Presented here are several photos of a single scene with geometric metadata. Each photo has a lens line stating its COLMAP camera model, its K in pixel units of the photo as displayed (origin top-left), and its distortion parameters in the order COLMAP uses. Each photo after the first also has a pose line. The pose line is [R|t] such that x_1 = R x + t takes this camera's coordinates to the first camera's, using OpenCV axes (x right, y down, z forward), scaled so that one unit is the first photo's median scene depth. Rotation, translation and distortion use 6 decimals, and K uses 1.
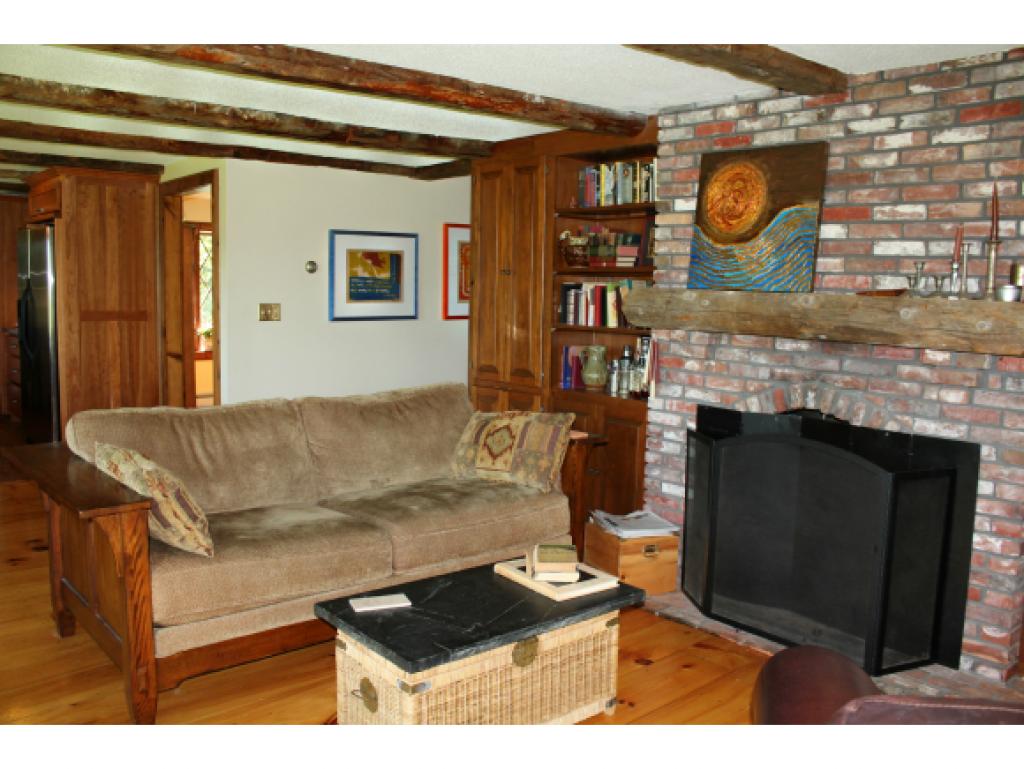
lens RADIAL K [[860.8, 0, 508.4], [0, 860.8, 387.6], [0, 0, 1]] dist [-0.160139, 0.147683]
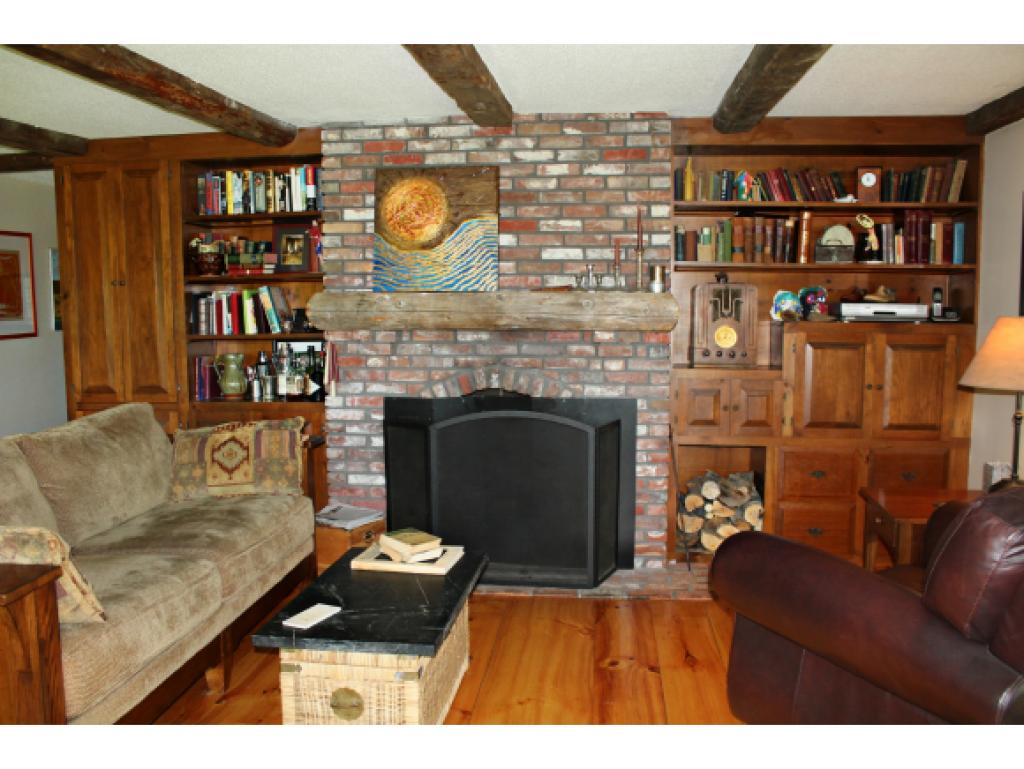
lens RADIAL K [[860.8, 0, 517.0], [0, 860.8, 387.1], [0, 0, 1]] dist [-0.160139, 0.147683]
pose [[0.740160, -0.096150, 0.665521, -0.422390], [0.100408, 0.994432, 0.032000, -0.012277], [-0.664892, 0.043138, 0.745693, 0.072841]]
